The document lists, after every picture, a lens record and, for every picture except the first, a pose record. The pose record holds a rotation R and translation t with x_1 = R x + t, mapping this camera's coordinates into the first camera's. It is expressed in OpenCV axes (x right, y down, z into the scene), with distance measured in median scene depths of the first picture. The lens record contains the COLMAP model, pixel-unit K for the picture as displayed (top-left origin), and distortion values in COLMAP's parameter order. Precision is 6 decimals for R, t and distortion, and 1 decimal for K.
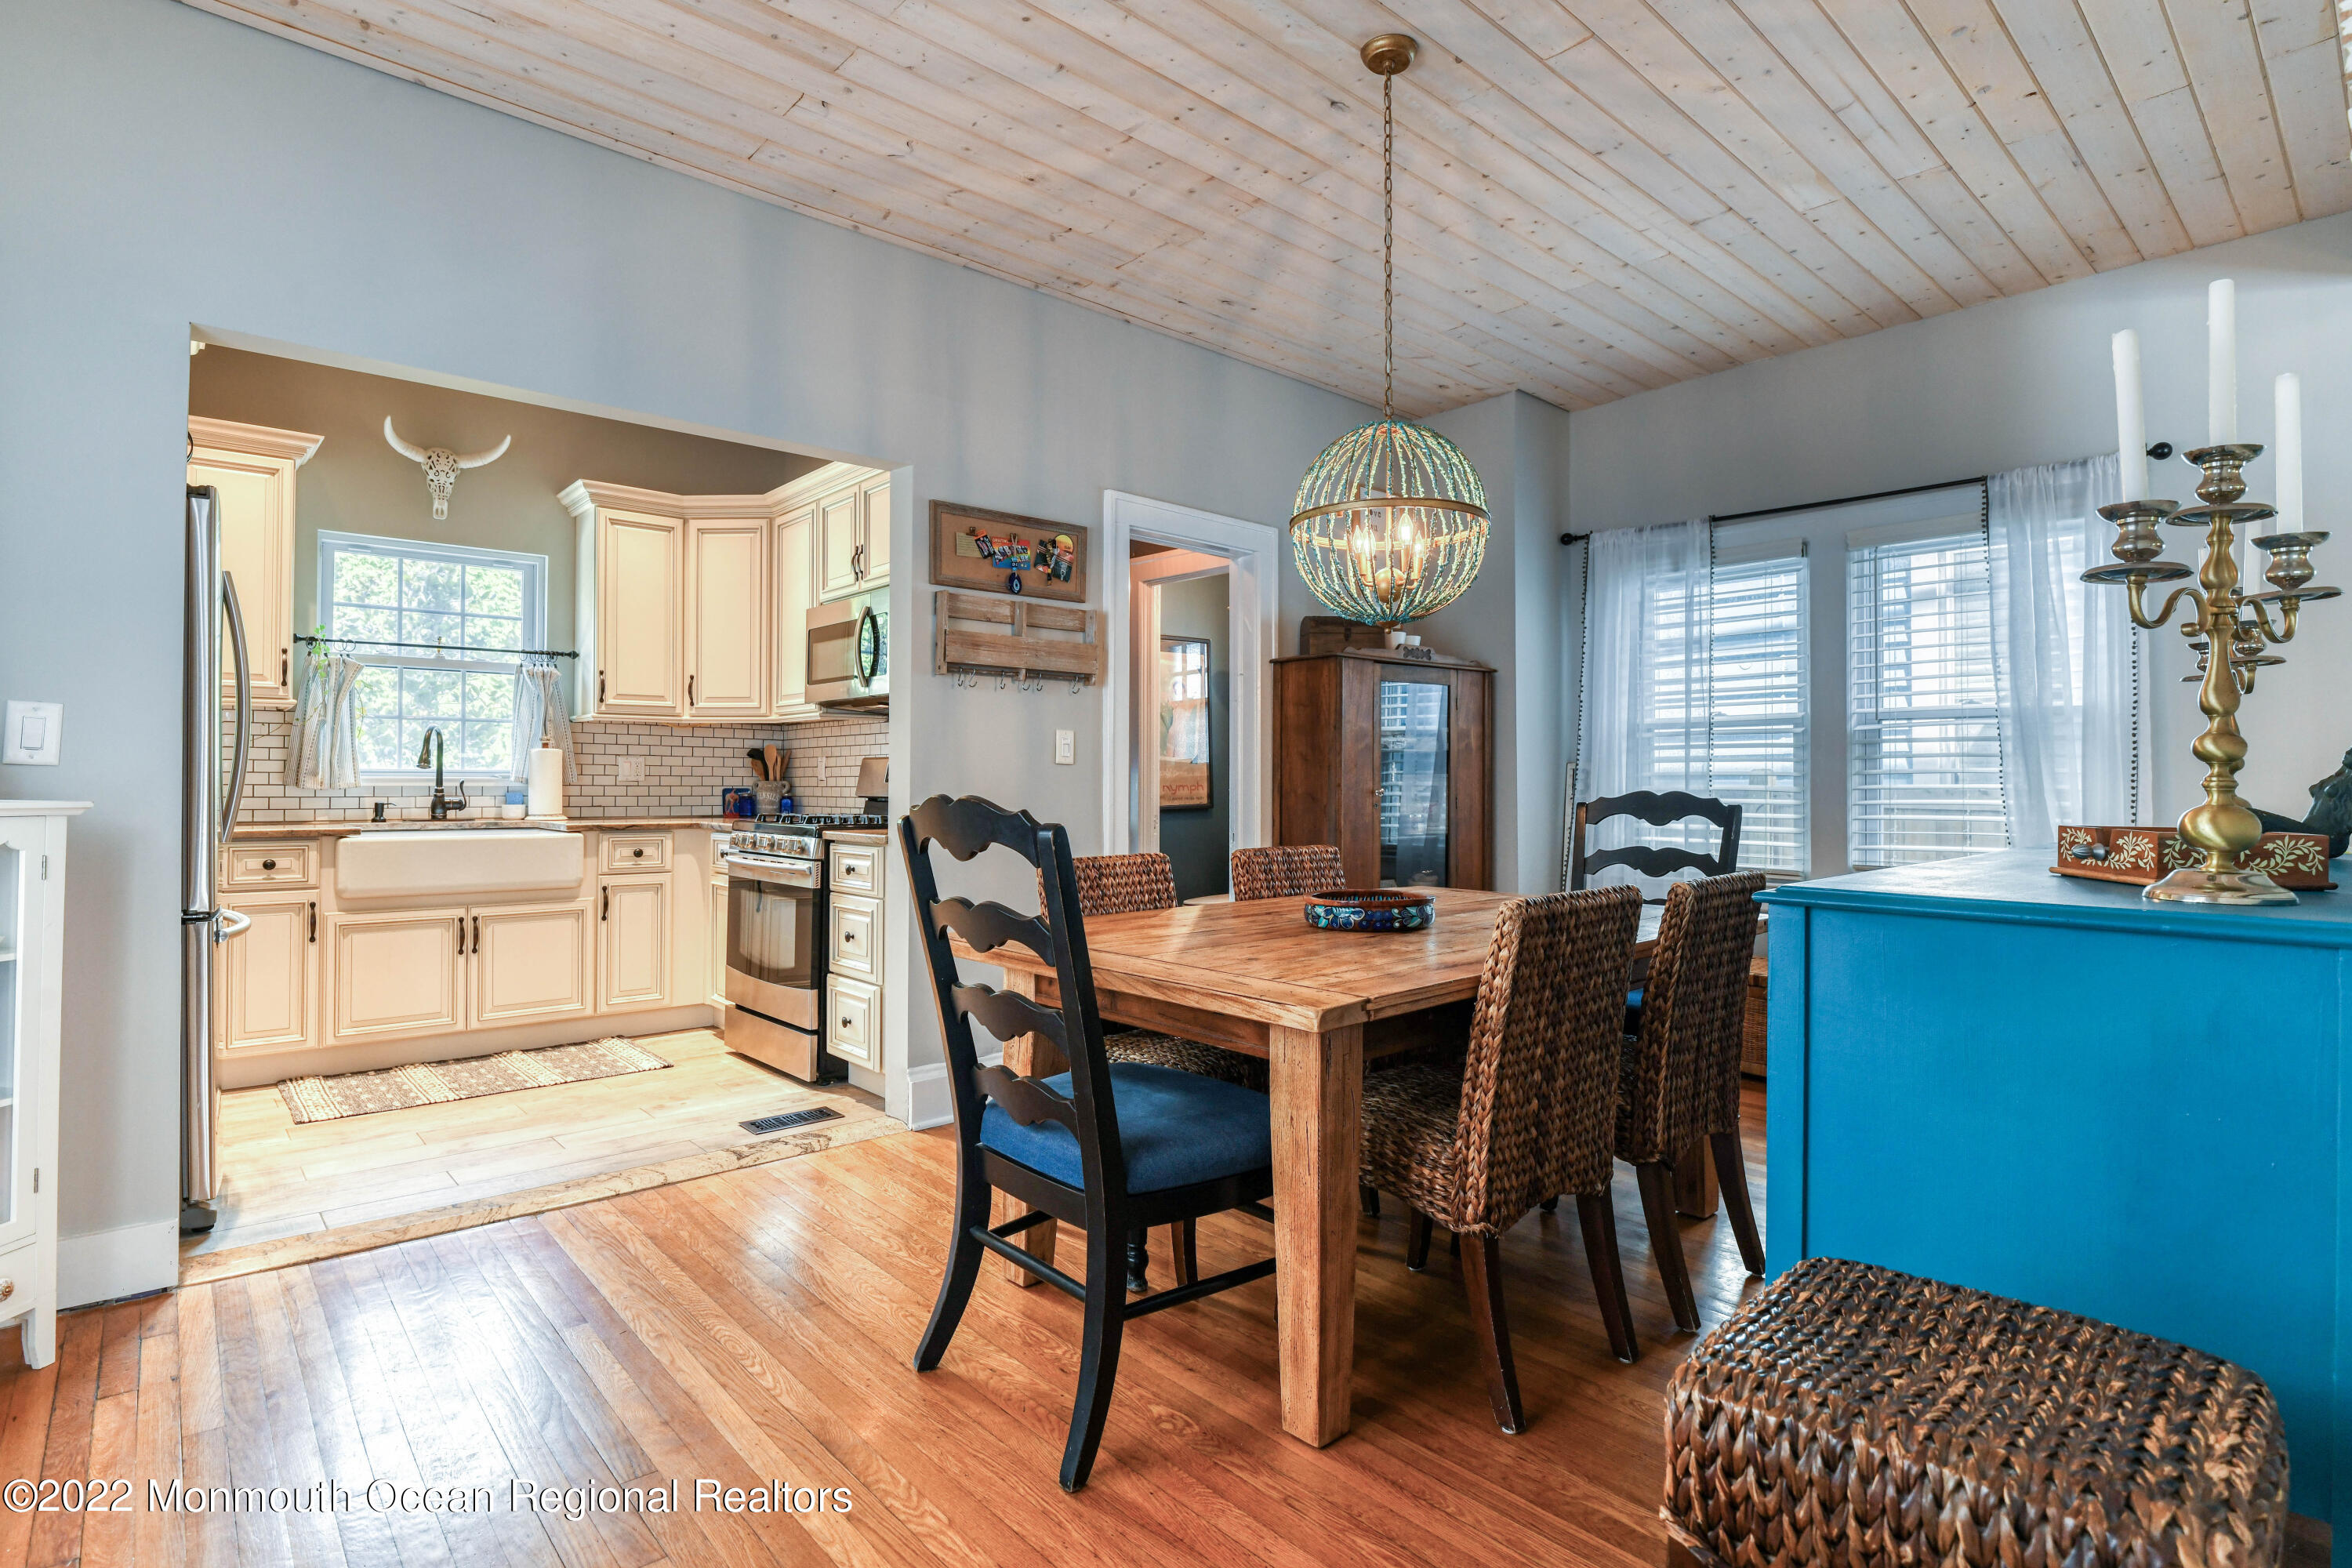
lens RADIAL K [[1156.9, 0, 1185.6], [0, 1156.9, 774.5], [0, 0, 1]] dist [-0.013397, -0.001135]
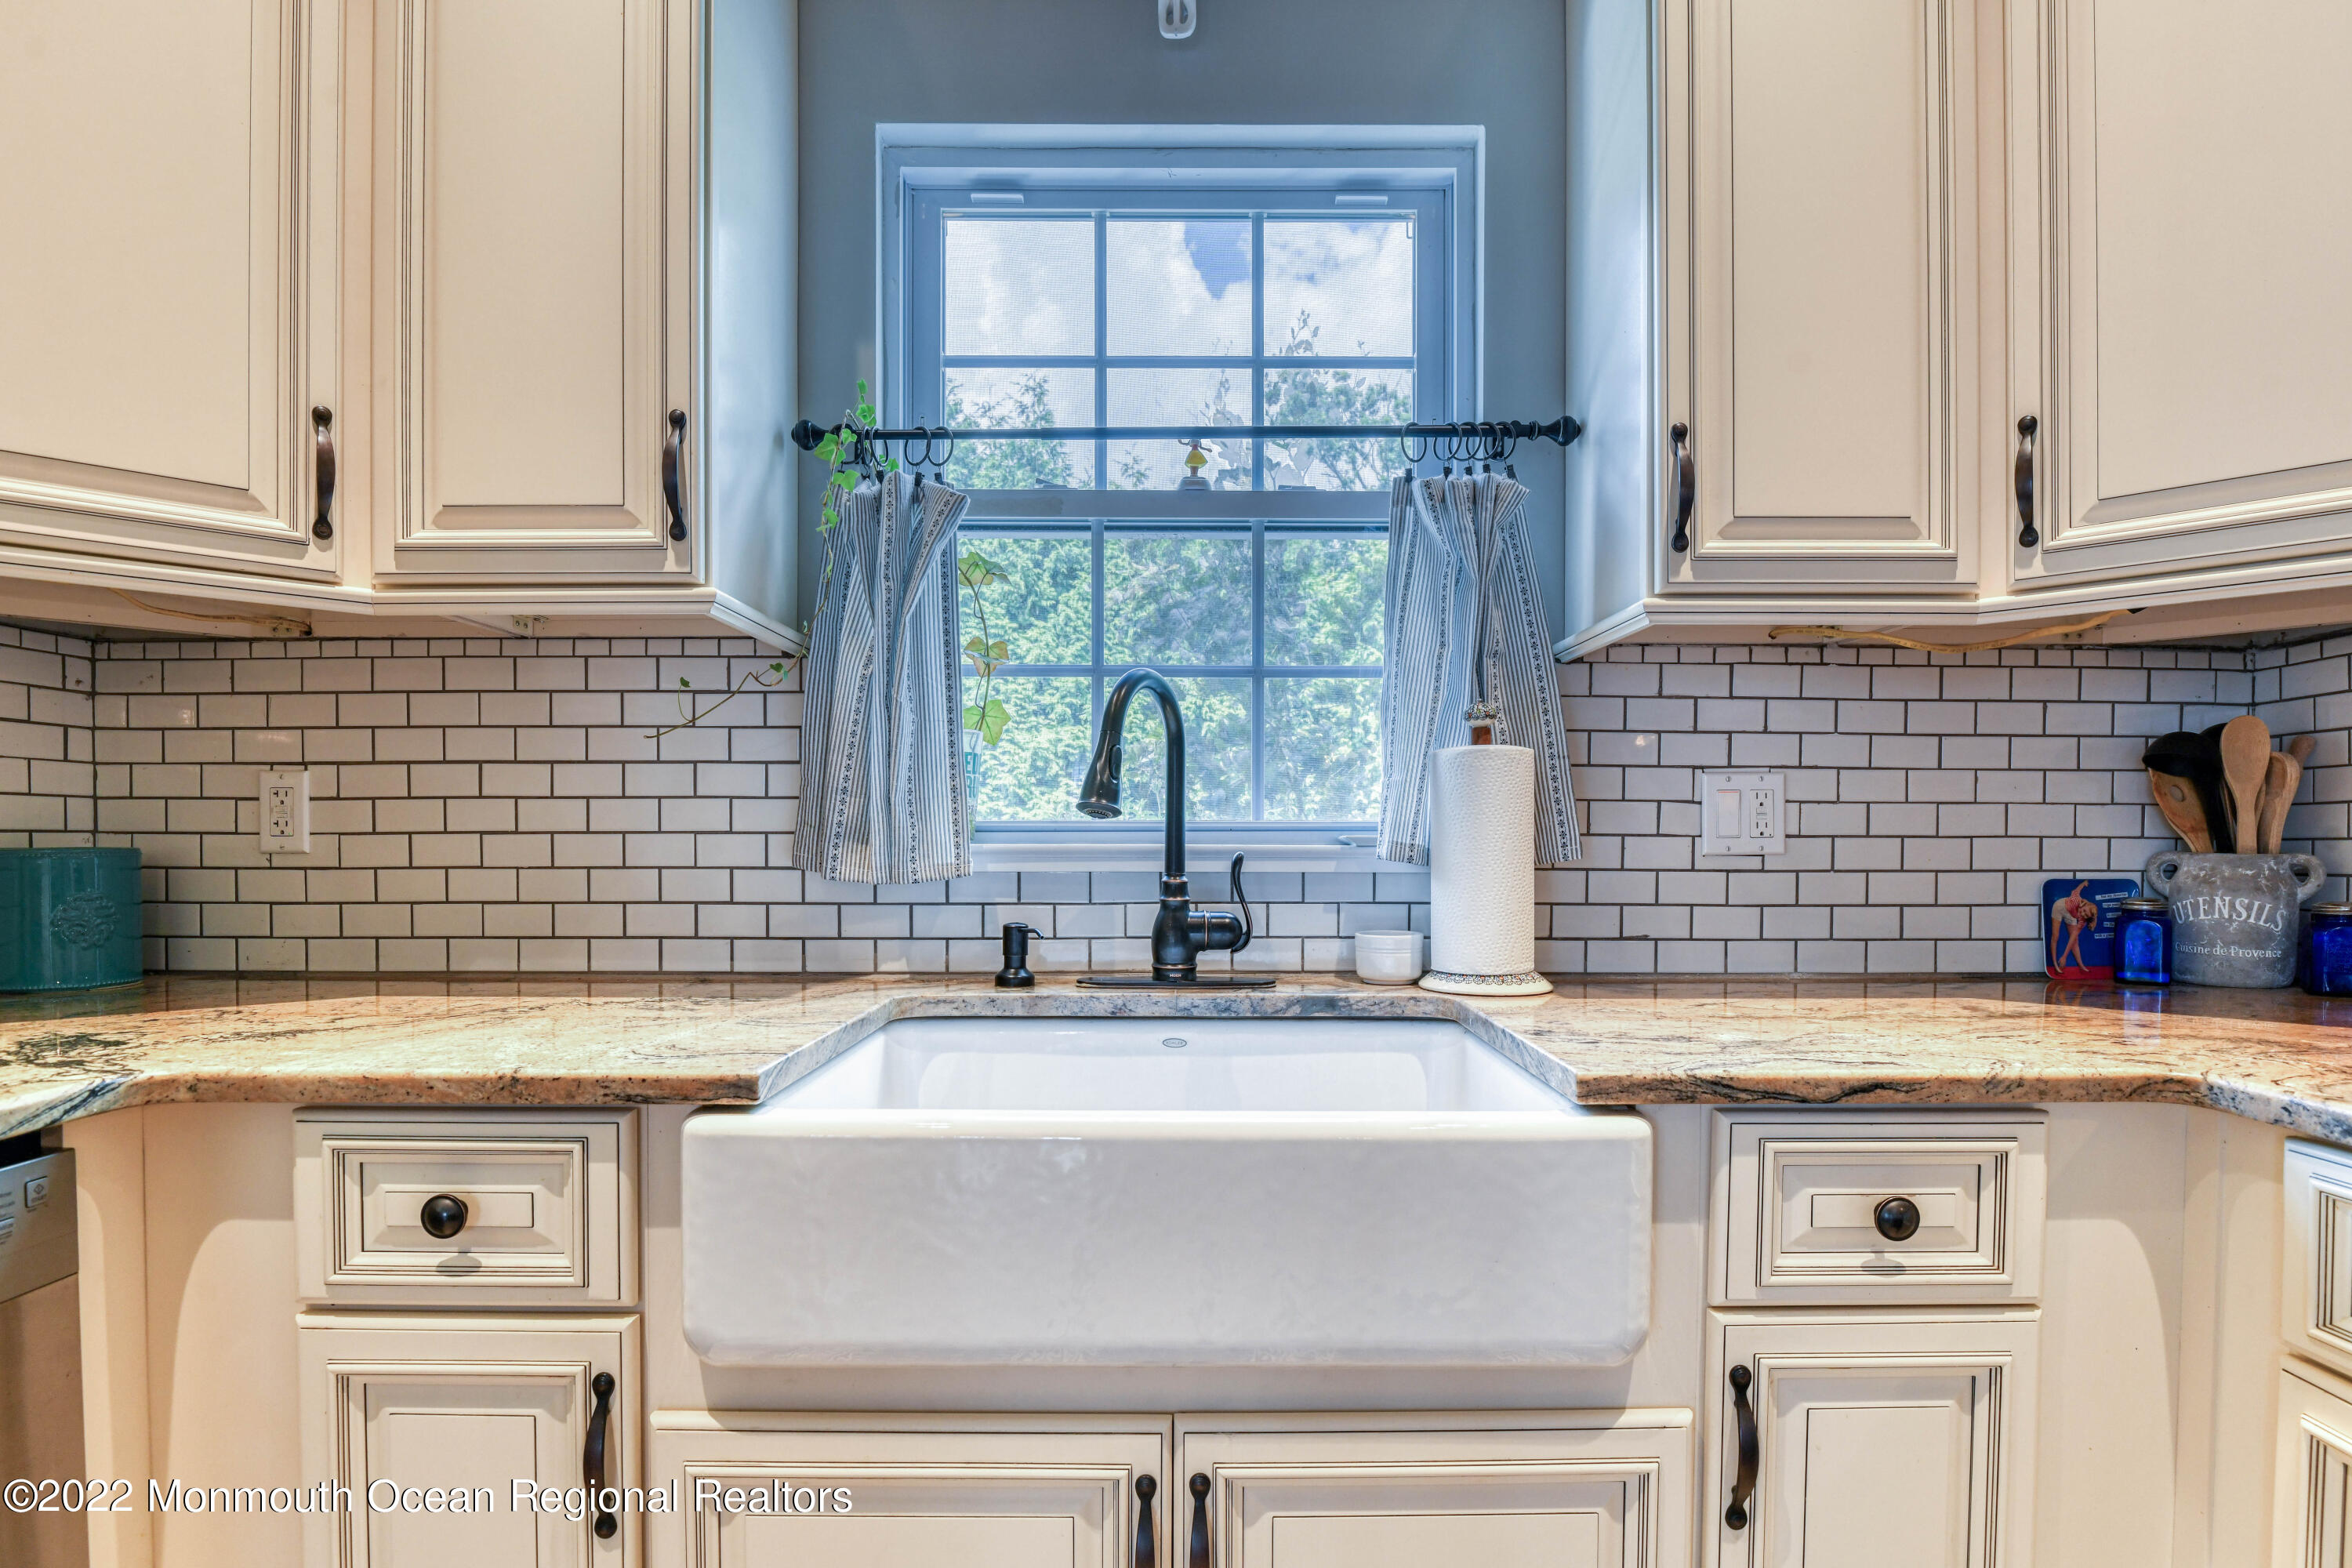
lens RADIAL K [[1200.6, 0, 1206.0], [0, 1200.6, 846.1], [0, 0, 1]] dist [-0.016357, -0.000764]
pose [[0.745236, 0.000894, -0.666800, -0.477698], [0.006297, 0.999945, 0.008378, -0.000005], [0.666771, -0.010442, 0.745190, 0.856789]]
